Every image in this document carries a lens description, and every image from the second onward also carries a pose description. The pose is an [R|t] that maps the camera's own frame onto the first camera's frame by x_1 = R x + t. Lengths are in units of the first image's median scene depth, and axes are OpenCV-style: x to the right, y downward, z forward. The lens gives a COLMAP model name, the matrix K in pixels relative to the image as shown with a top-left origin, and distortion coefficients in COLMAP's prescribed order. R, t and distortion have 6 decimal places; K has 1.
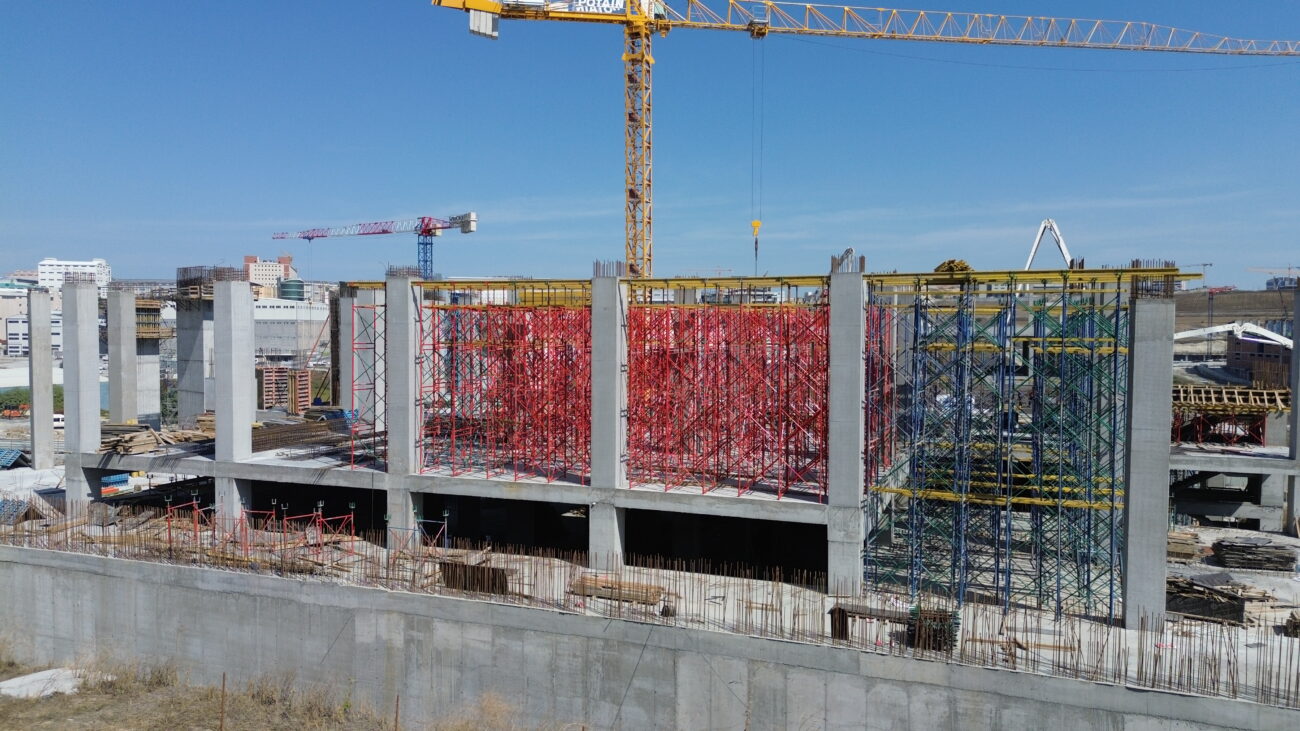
lens RADIAL K [[918.5, 0, 647.6], [0, 918.5, 372.5], [0, 0, 1]] dist [0.066985, -0.067673]
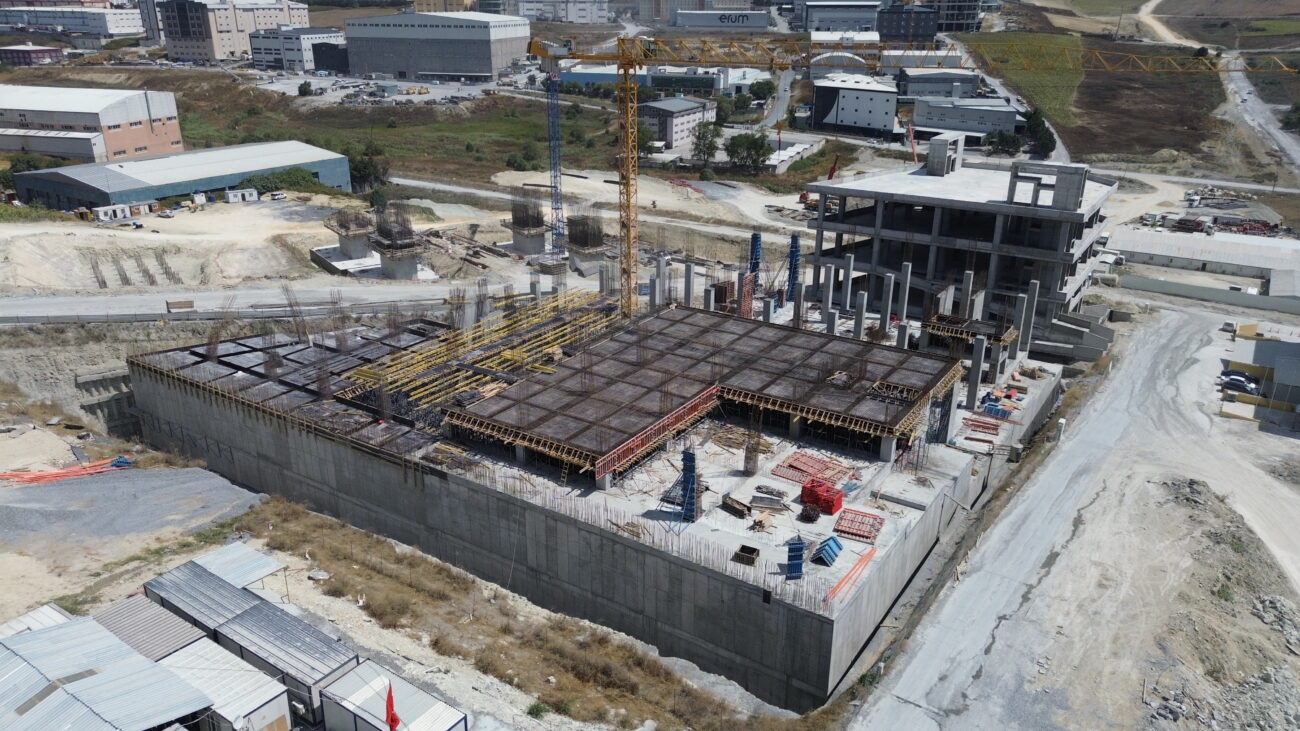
lens RADIAL K [[918.5, 0, 647.5], [0, 918.5, 369.8], [0, 0, 1]] dist [0.066985, -0.067673]
pose [[0.975915, 0.078891, -0.203386, 0.684581], [-0.008488, 0.945345, 0.325962, -0.736603], [0.217985, -0.316385, 0.923246, -0.983871]]
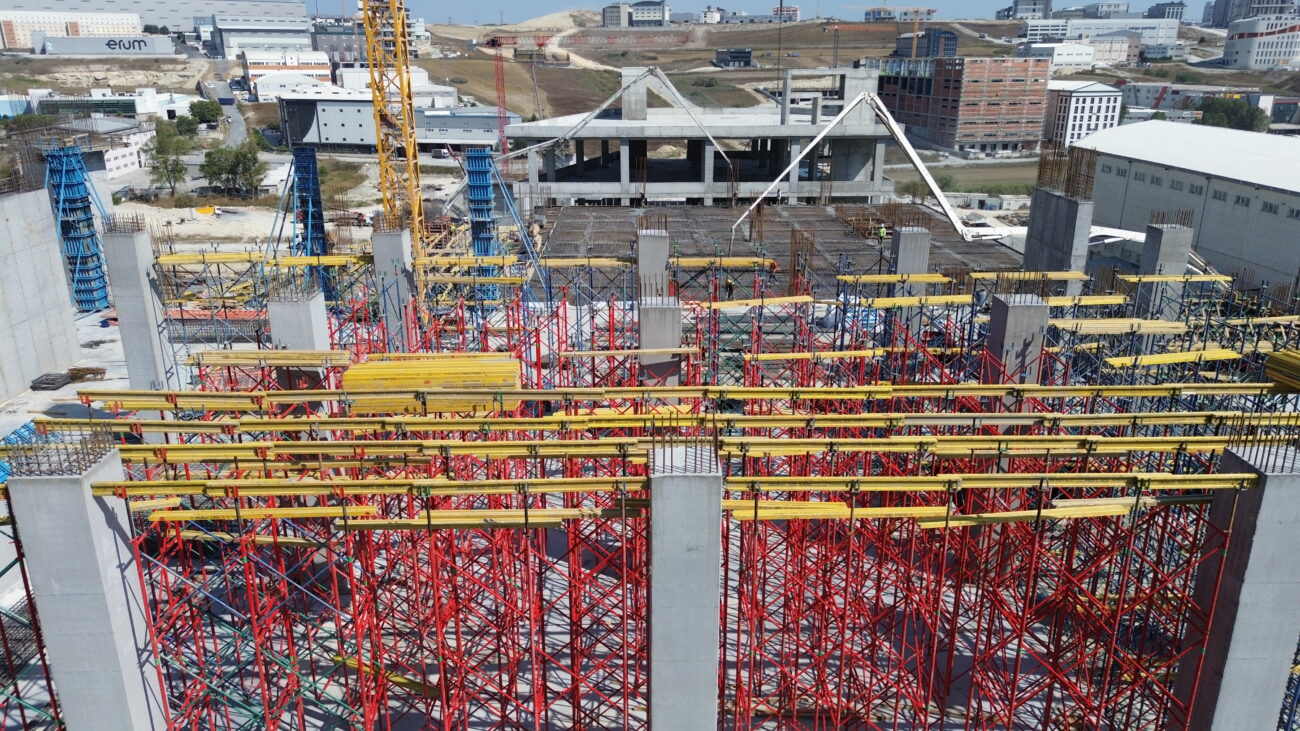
lens RADIAL K [[918.5, 0, 653.7], [0, 918.5, 370.2], [0, 0, 1]] dist [0.066985, -0.067673]
pose [[0.926396, -0.126646, 0.354615, -0.187418], [0.023244, 0.959181, 0.281837, -0.234188], [-0.375833, -0.252850, 0.891525, 0.583754]]
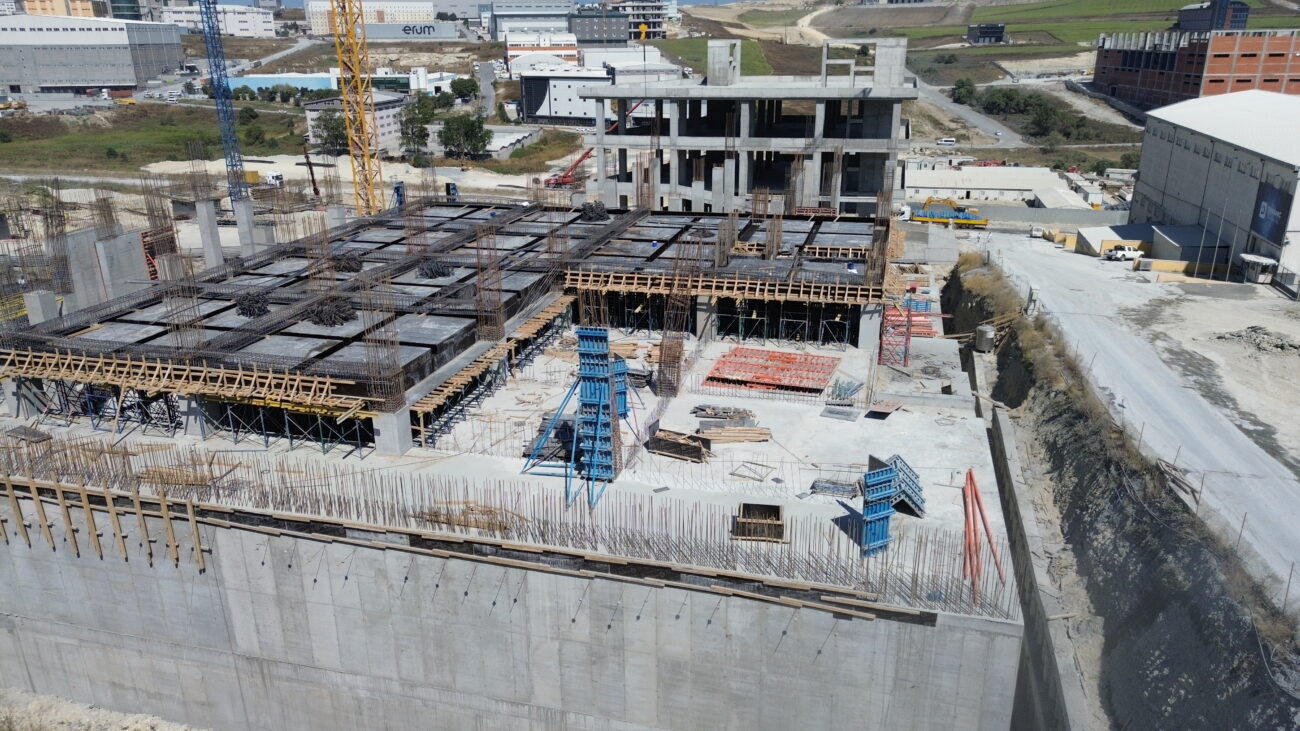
lens RADIAL K [[918.5, 0, 650.6], [0, 918.5, 366.4], [0, 0, 1]] dist [0.066985, -0.067673]
pose [[0.994293, -0.048969, 0.094777, 0.365784], [0.019407, 0.956625, 0.290674, -0.168967], [-0.104900, -0.287176, 0.952117, -0.102831]]
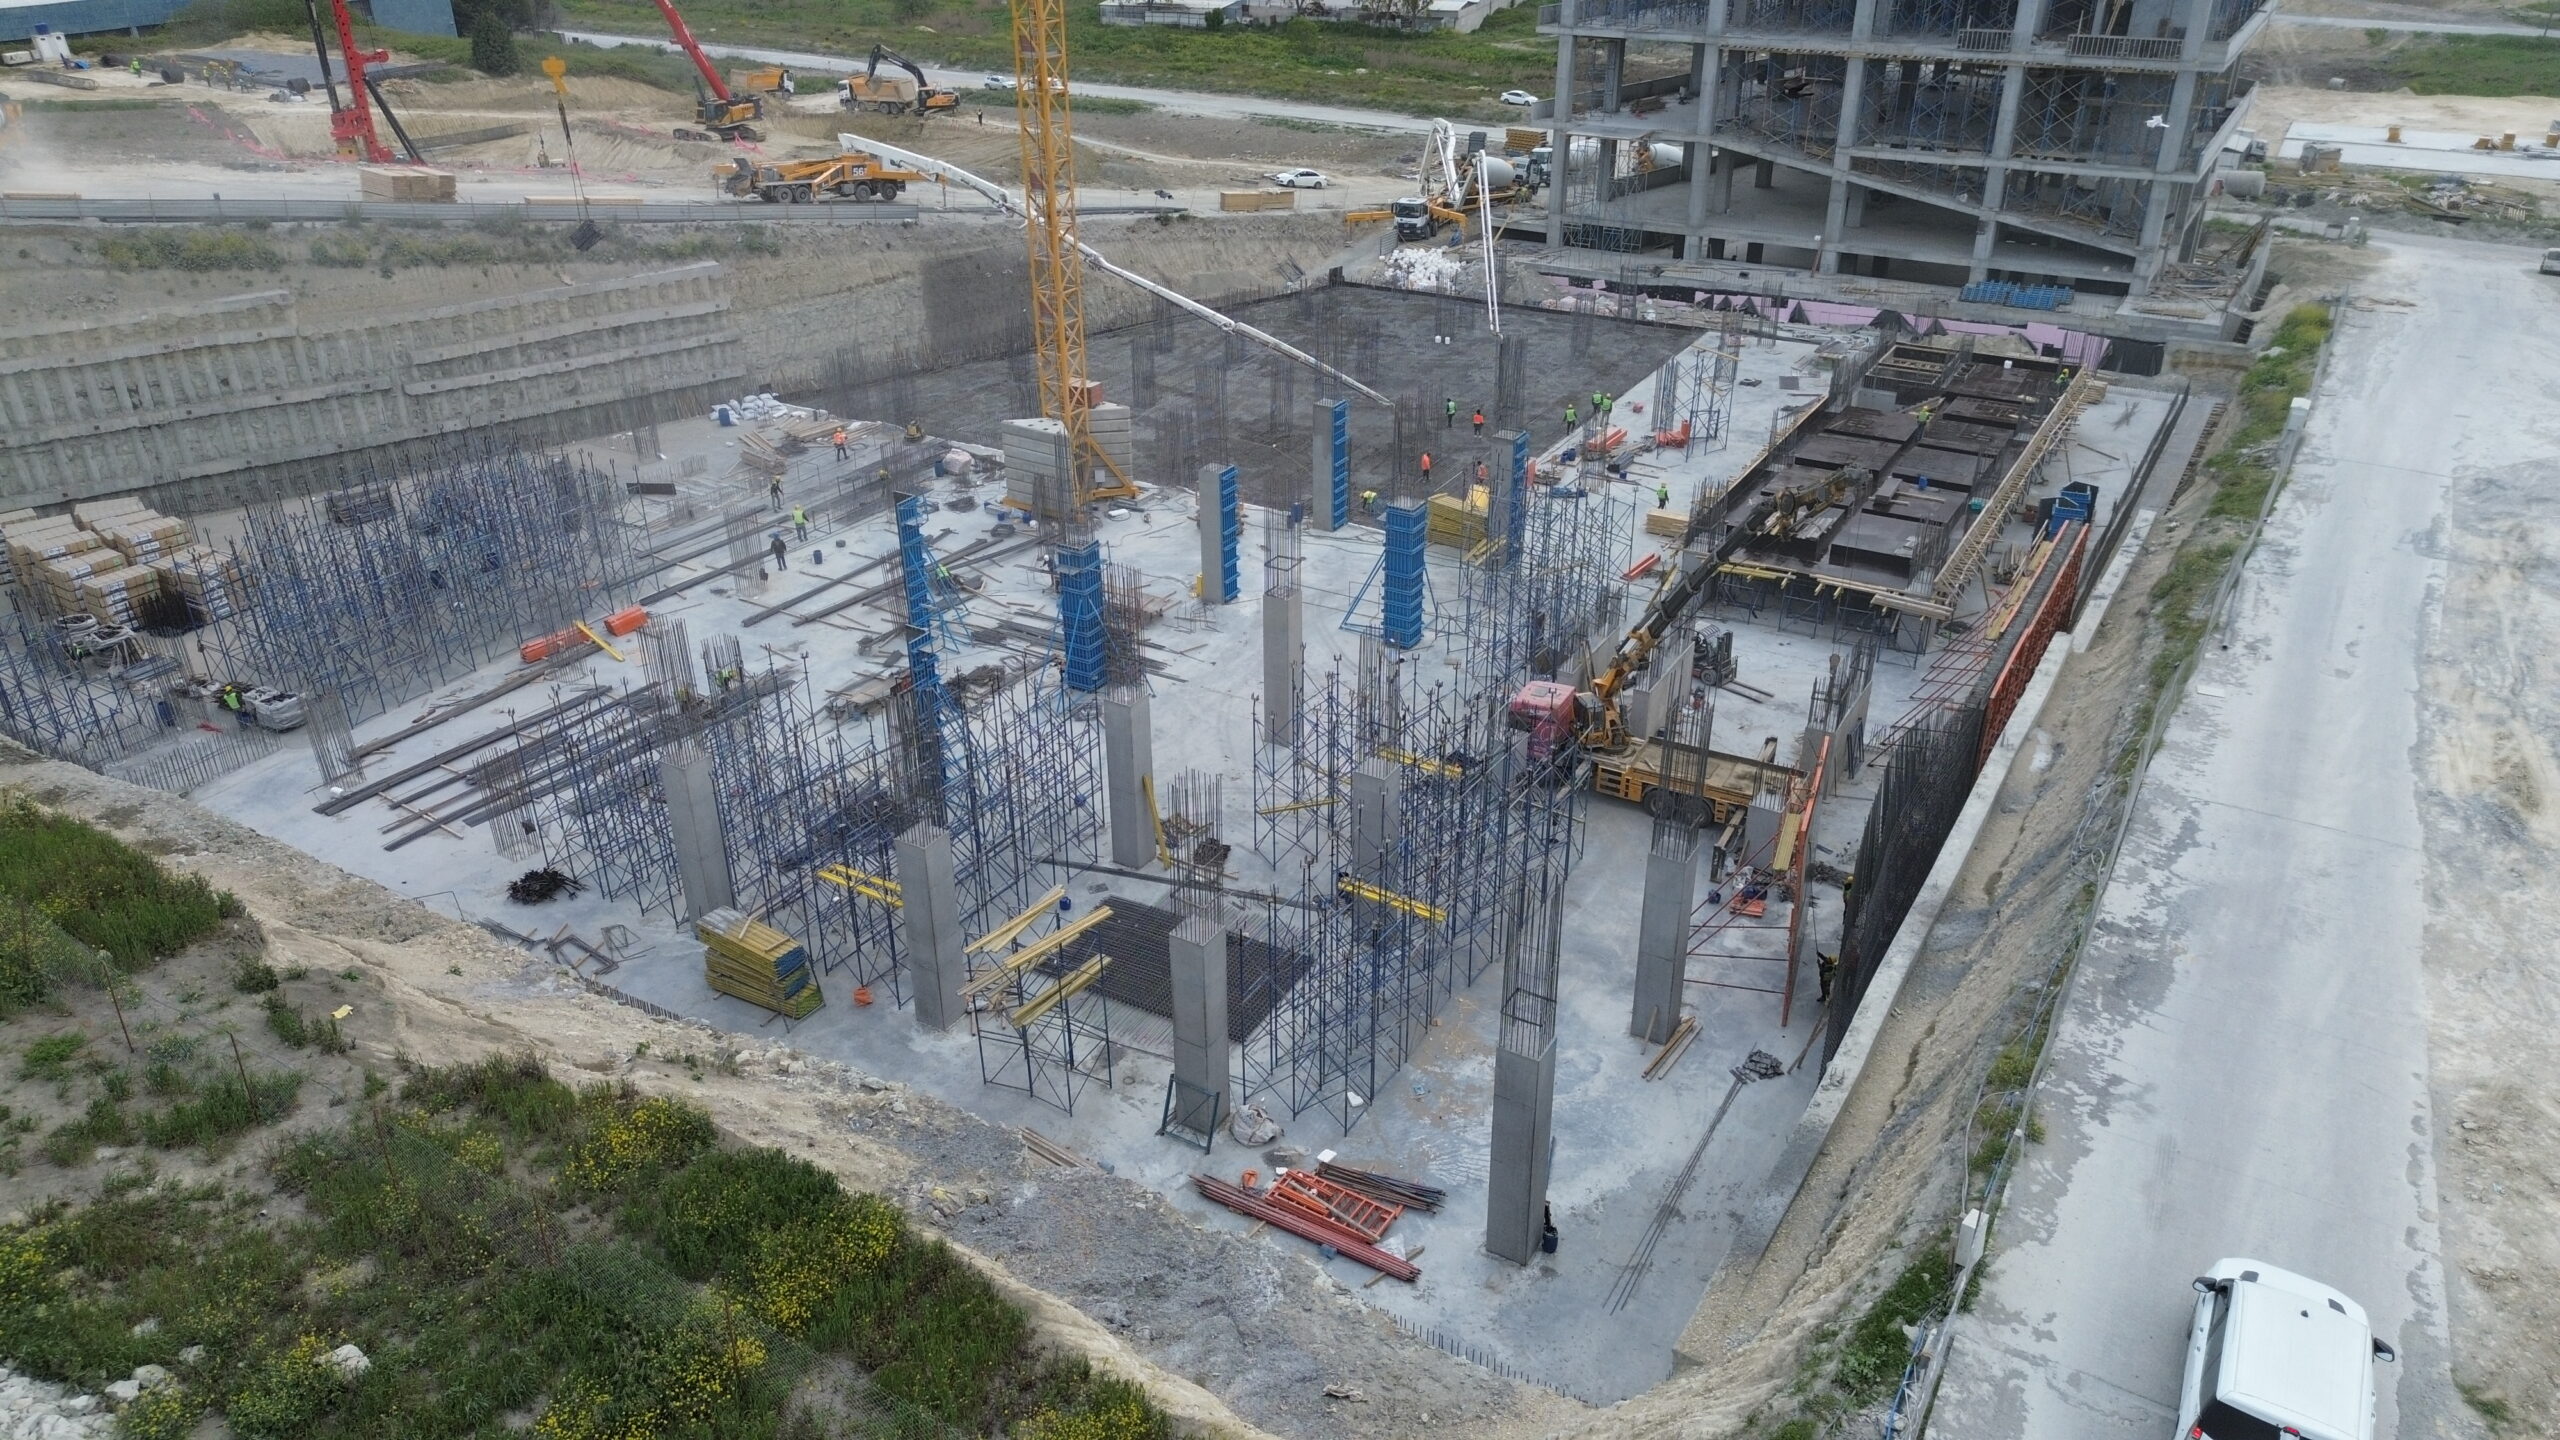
lens RADIAL K [[1808.7, 0, 1276.5], [0, 1808.7, 723.7], [0, 0, 1]] dist [0.066985, -0.067673]
pose [[0.984450, 0.069513, -0.161329, 0.648707], [0.006099, 0.904299, 0.426855, -0.248900], [0.175562, -0.421201, 0.889813, -0.244493]]
